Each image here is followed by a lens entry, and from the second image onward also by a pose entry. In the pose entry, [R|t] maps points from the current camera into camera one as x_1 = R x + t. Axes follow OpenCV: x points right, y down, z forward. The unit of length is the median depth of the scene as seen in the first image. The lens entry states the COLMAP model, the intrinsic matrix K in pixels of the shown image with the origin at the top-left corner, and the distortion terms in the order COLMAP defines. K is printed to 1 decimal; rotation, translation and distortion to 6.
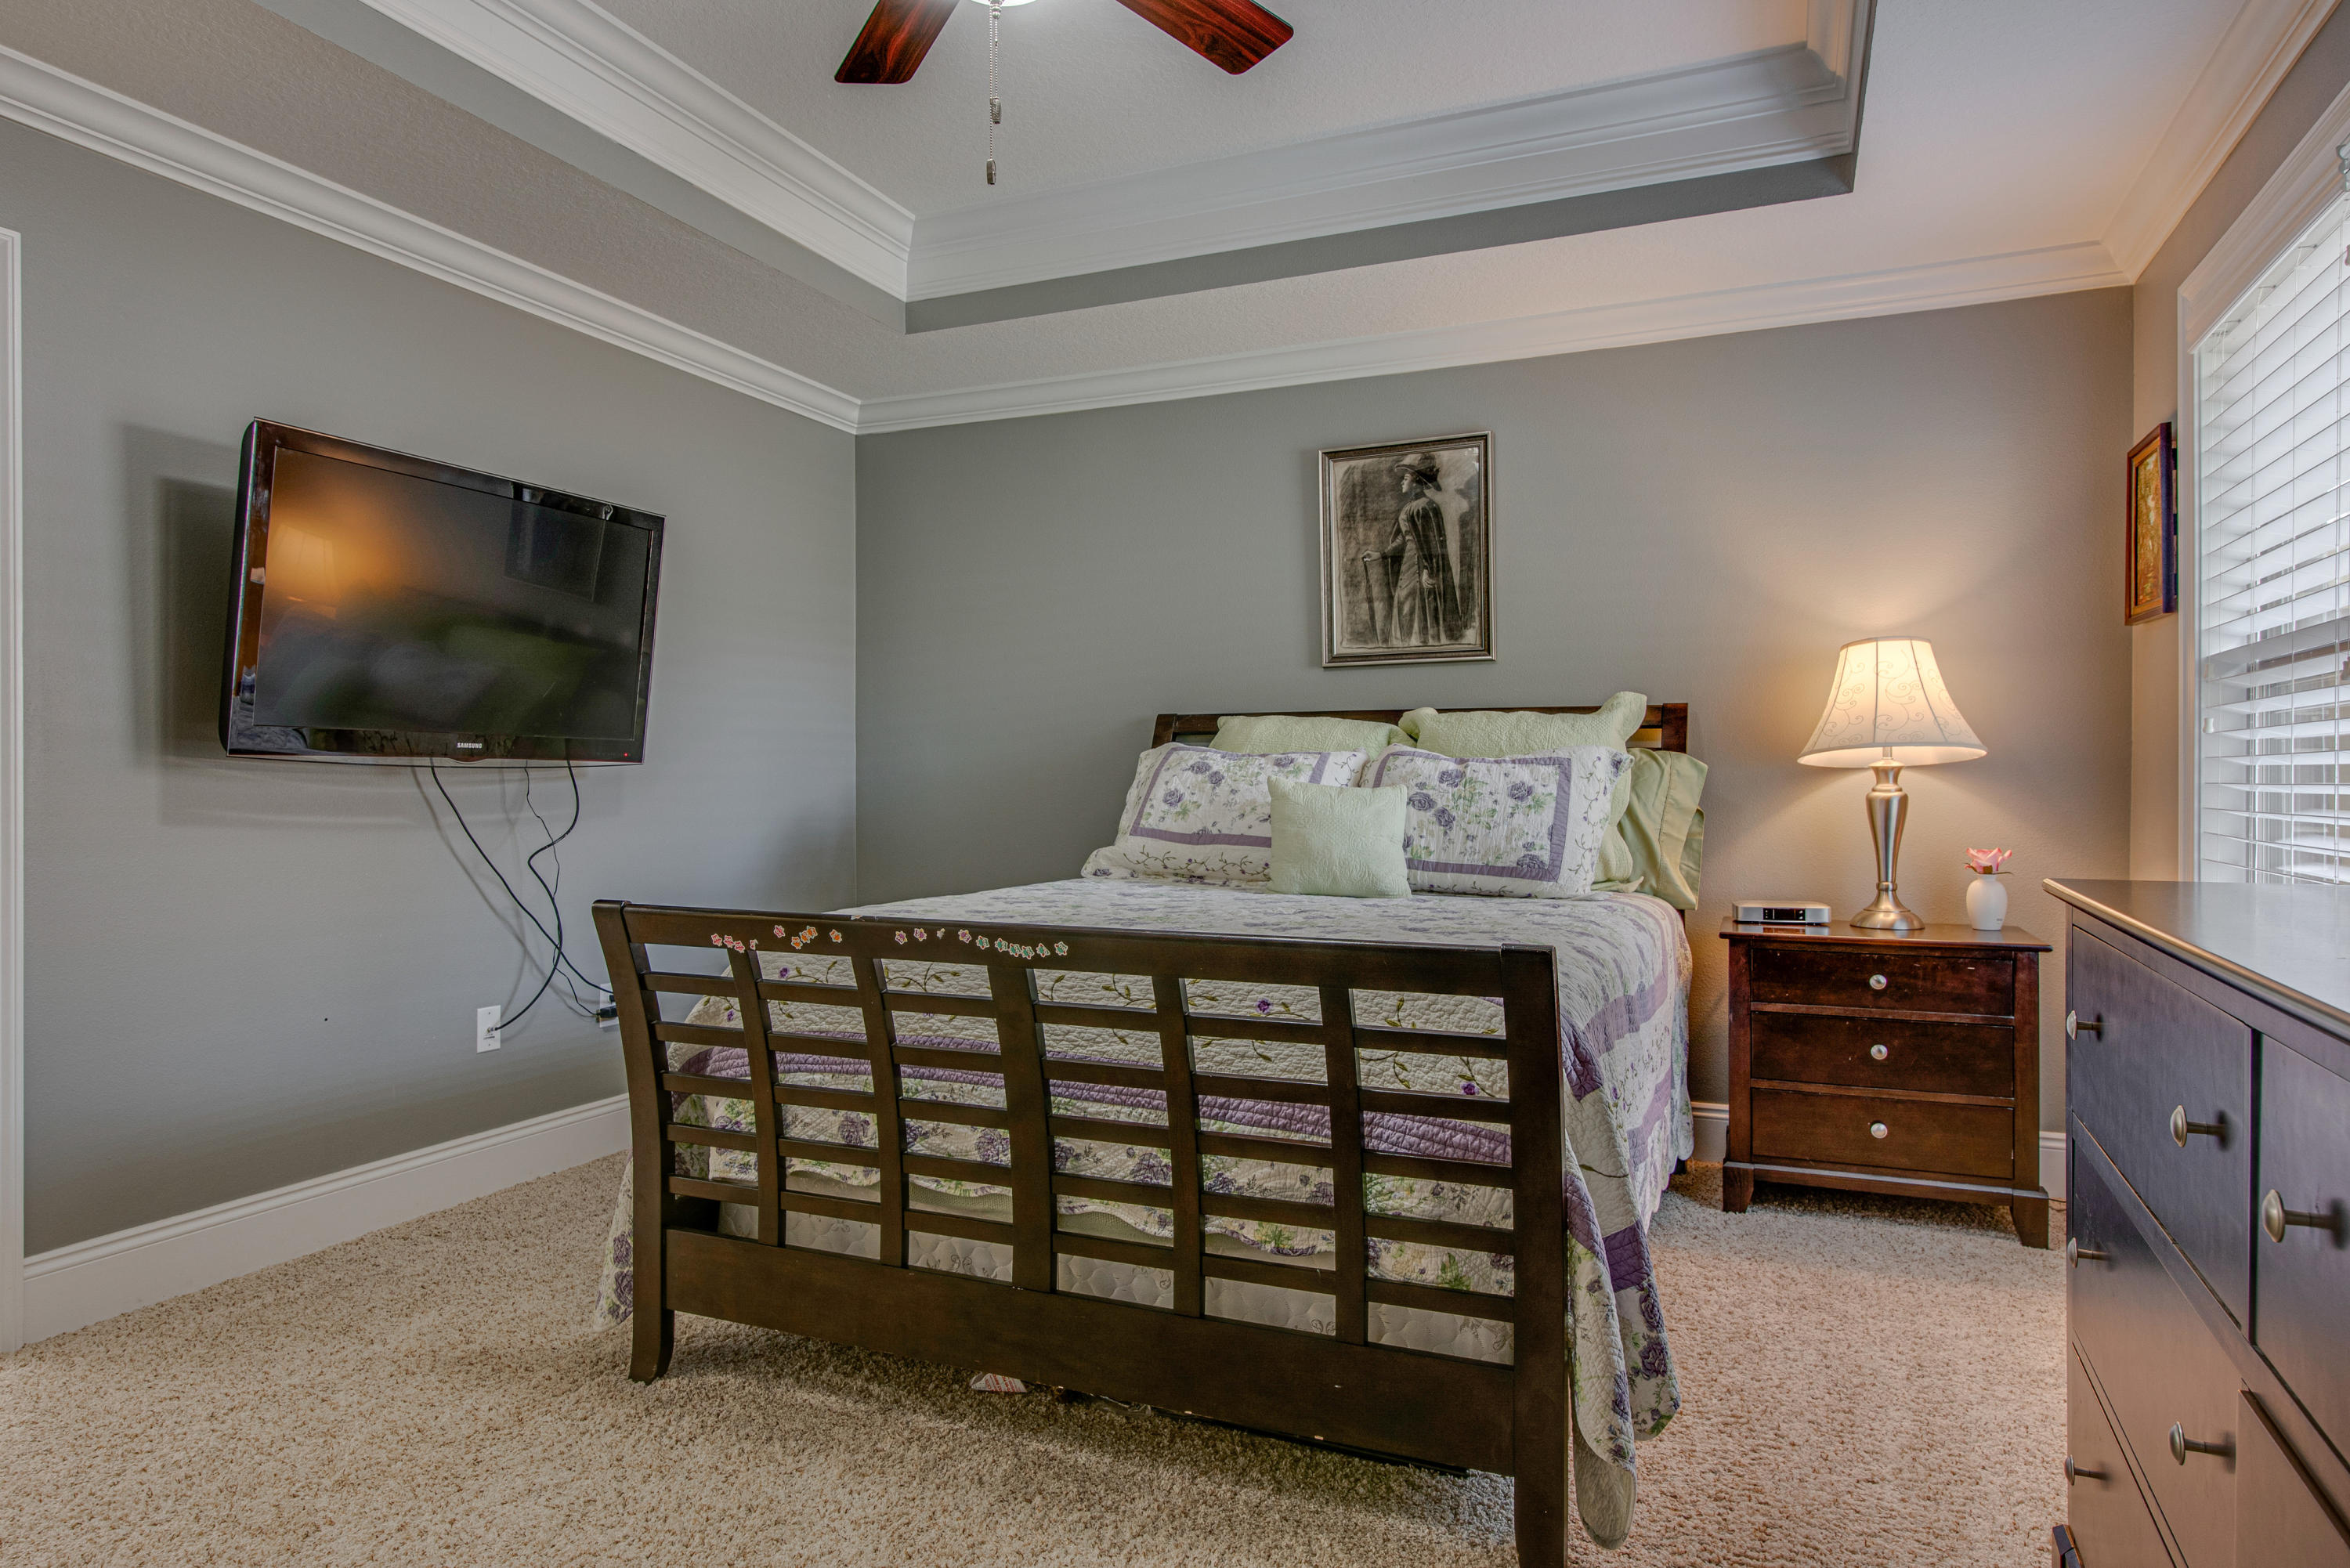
lens RADIAL K [[1378.7, 0, 1200.6], [0, 1378.7, 792.3], [0, 0, 1]] dist [0.003816, 0.000201]
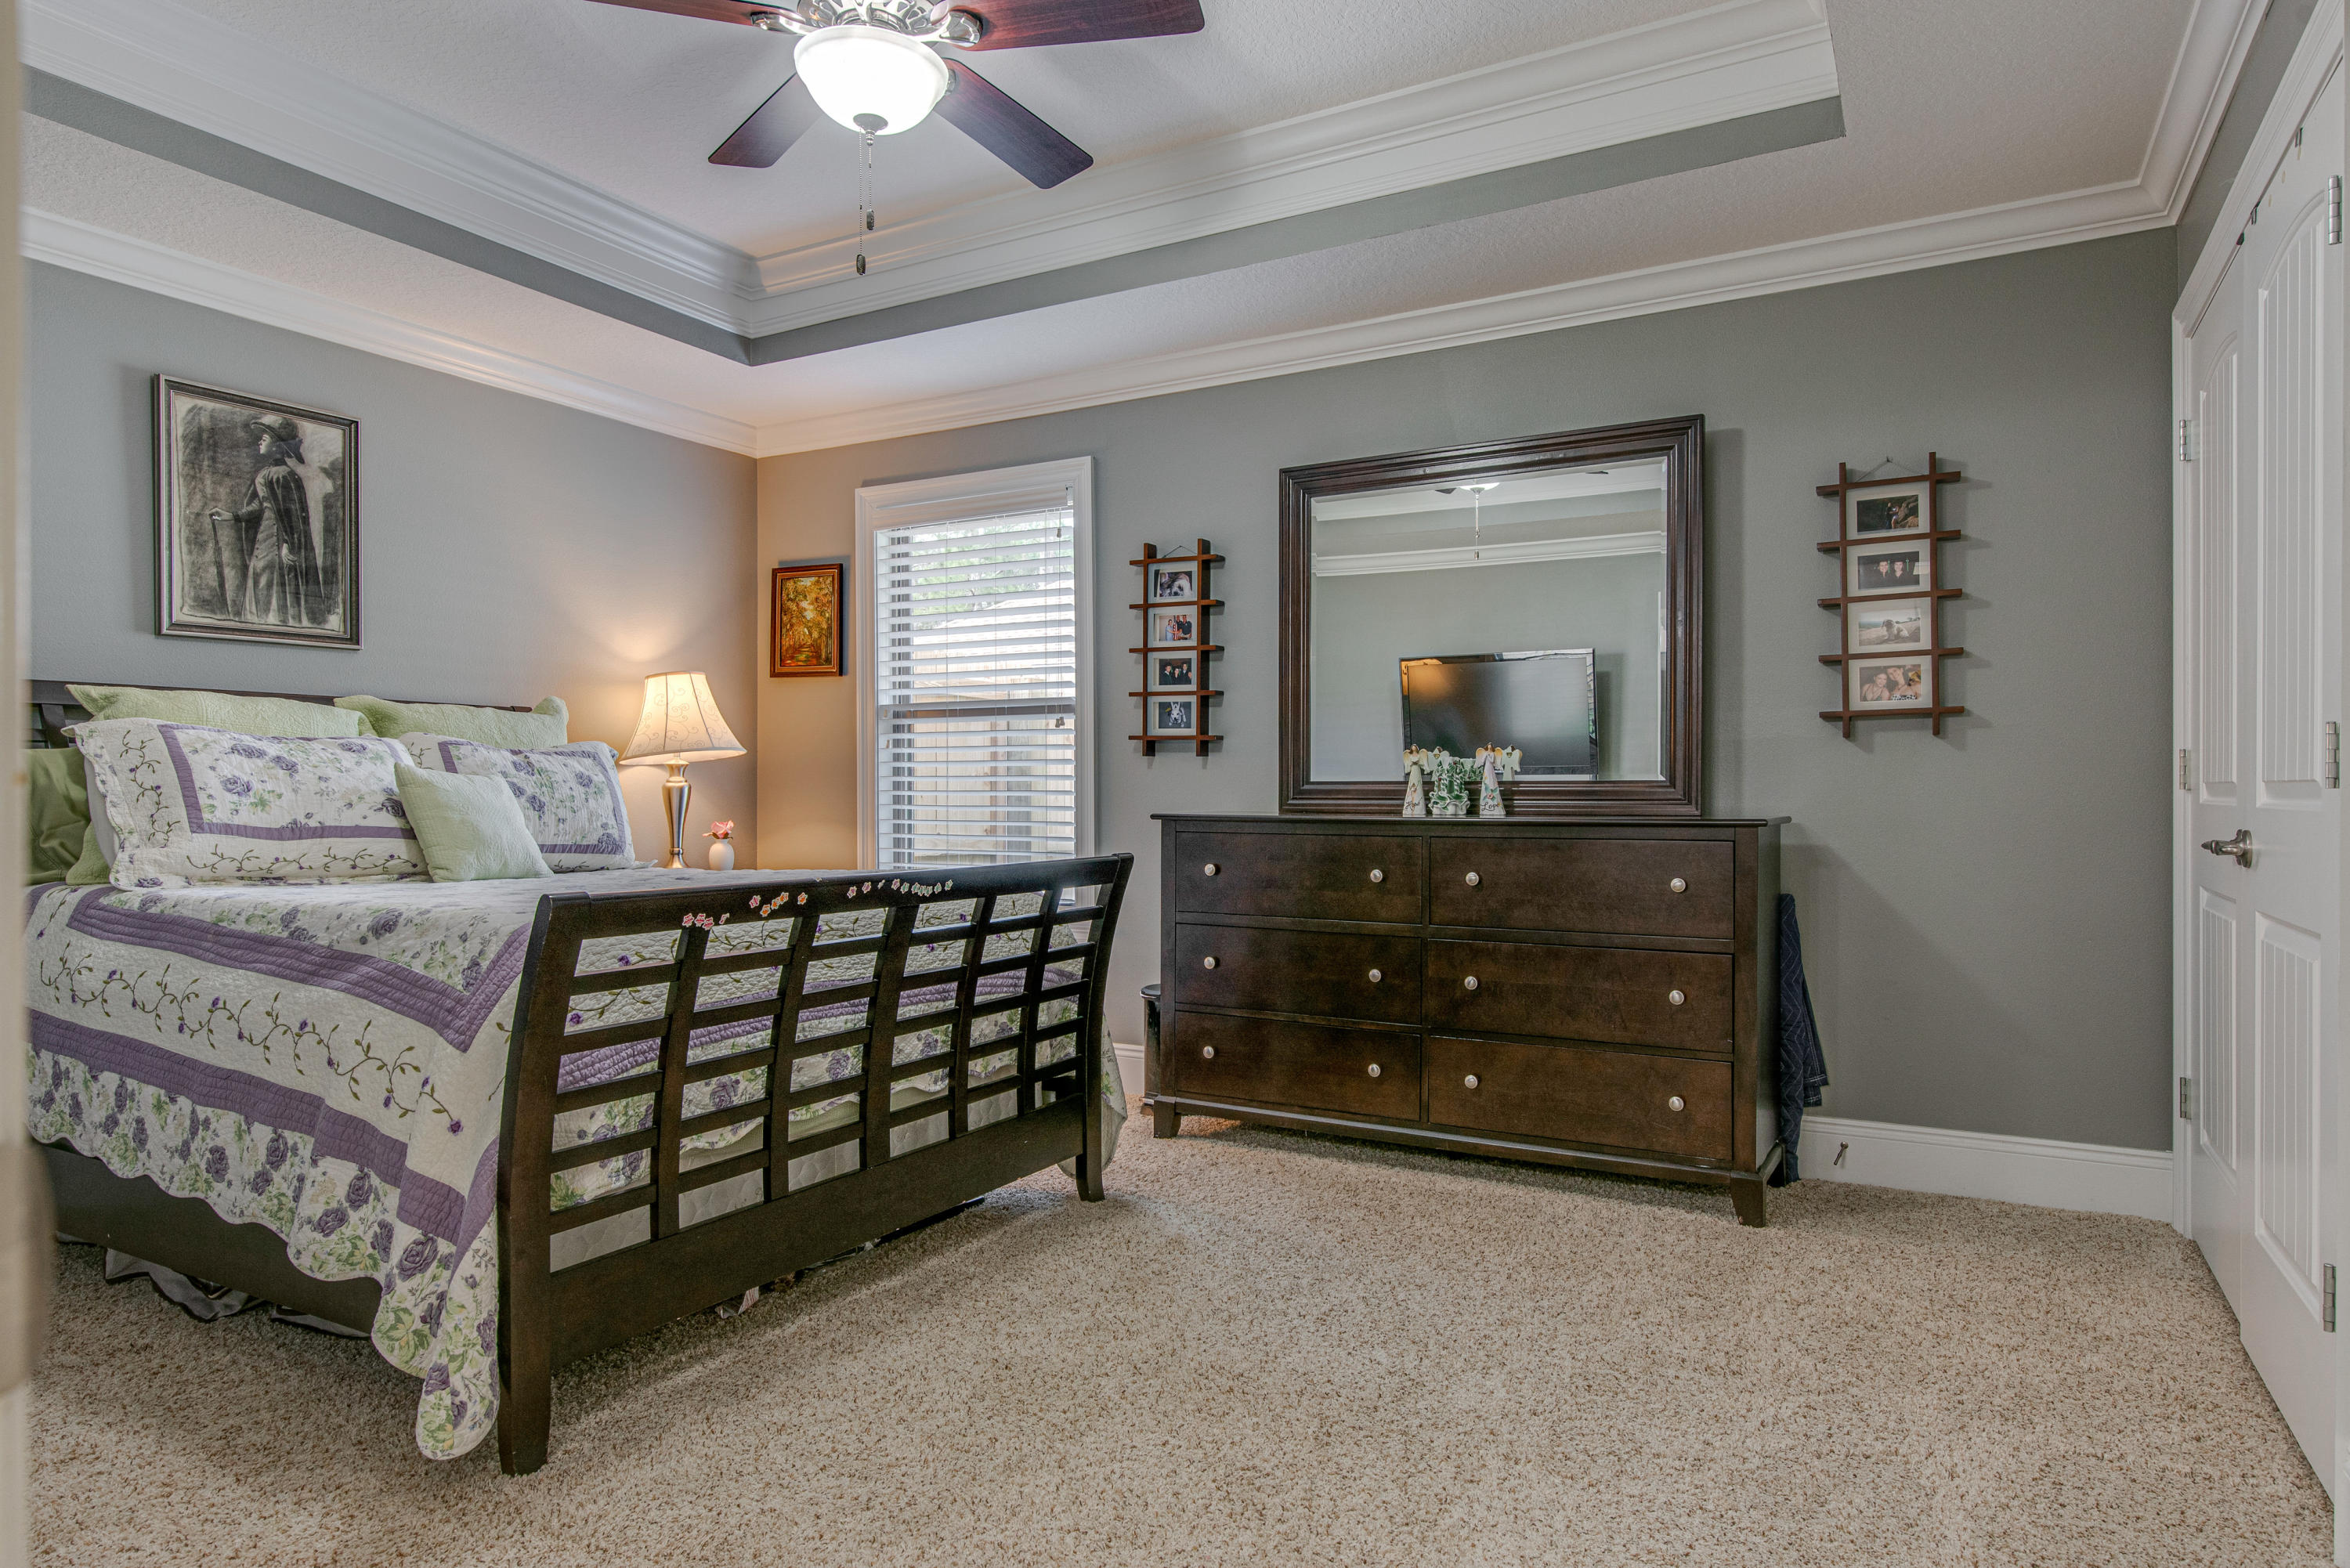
lens RADIAL K [[1346.1, 0, 1167.9], [0, 1346.1, 826.4], [0, 0, 1]] dist [0.003172, -0.000553]
pose [[0.129469, -0.027200, 0.991210, -0.670919], [0.009788, 0.999610, 0.026152, 0.011119], [-0.991535, 0.006316, 0.129685, 0.296618]]
